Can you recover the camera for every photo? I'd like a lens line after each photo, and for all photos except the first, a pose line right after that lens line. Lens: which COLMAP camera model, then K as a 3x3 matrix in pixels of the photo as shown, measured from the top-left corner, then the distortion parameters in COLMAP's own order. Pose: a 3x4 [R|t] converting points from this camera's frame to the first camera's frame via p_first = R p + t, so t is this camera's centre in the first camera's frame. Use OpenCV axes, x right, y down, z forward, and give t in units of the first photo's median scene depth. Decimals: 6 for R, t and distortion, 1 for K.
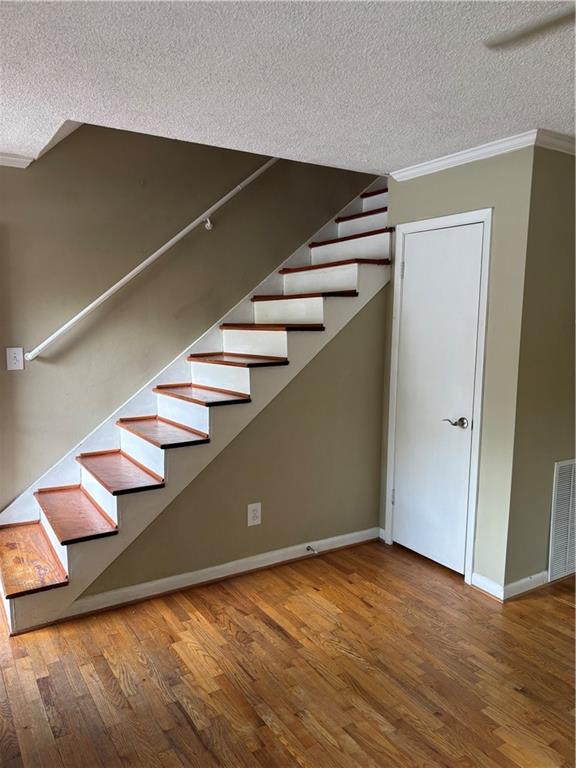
lens RADIAL K [[571.9, 0, 285.5], [0, 571.9, 386.8], [0, 0, 1]] dist [0.016793, -0.004570]
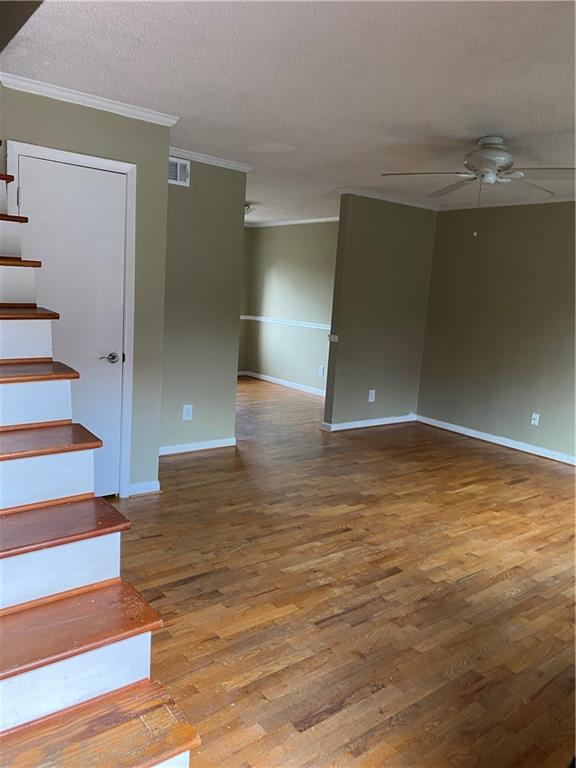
lens RADIAL K [[584.5, 0, 288.0], [0, 584.5, 384.0], [0, 0, 1]] dist [0.002253, 0.002047]
pose [[-0.103122, -0.165713, 0.980768, -1.078487], [0.067365, 0.982597, 0.173105, -0.076079], [-0.992385, 0.083921, -0.090165, 1.017701]]
